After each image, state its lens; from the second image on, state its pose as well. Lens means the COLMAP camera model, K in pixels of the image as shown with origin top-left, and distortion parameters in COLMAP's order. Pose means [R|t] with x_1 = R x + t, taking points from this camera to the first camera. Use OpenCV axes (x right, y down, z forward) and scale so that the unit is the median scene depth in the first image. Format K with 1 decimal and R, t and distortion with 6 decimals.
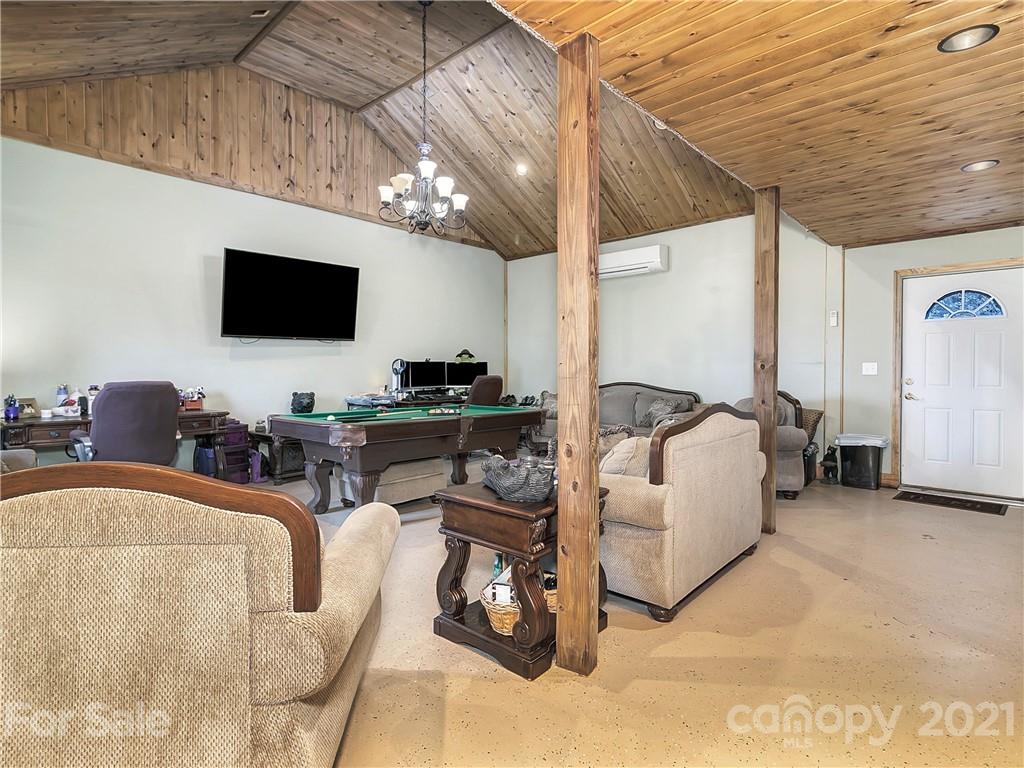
lens RADIAL K [[535.2, 0, 493.5], [0, 535.2, 383.2], [0, 0, 1]] dist [-0.000466, 0.001755]
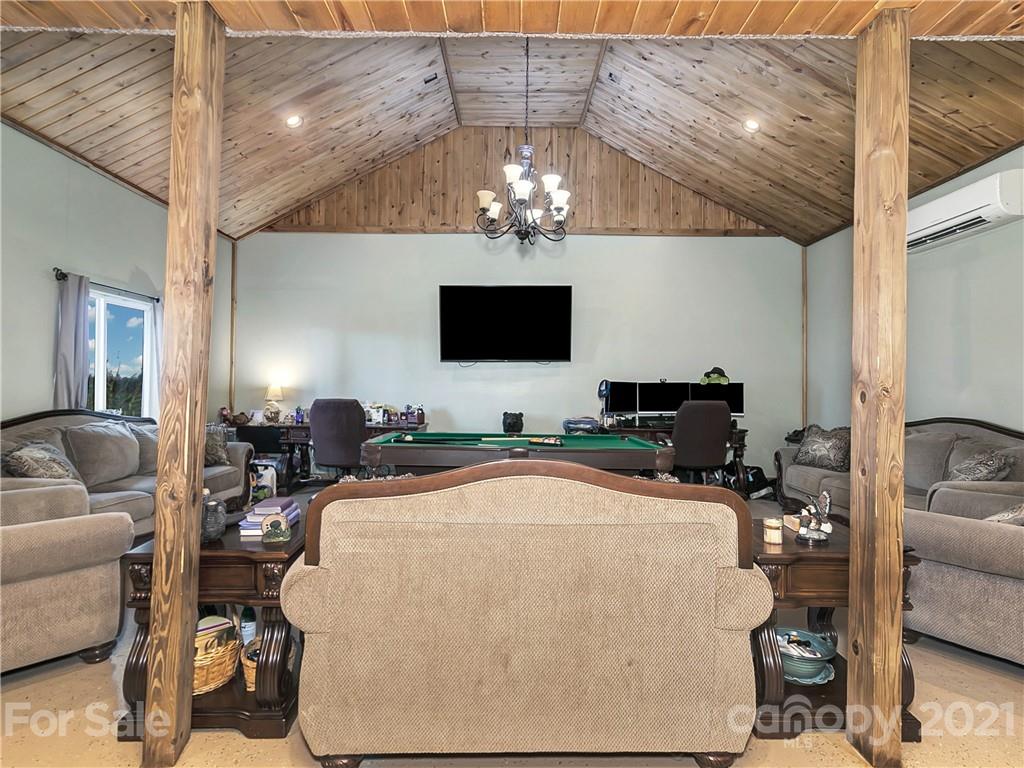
lens RADIAL K [[535.2, 0, 511.4], [0, 535.2, 379.8], [0, 0, 1]] dist [-0.000466, 0.001755]
pose [[0.687625, -0.002824, -0.726061, 0.379245], [-0.026431, 0.999232, -0.028918, -0.015393], [0.725585, 0.039075, 0.687022, 0.271309]]
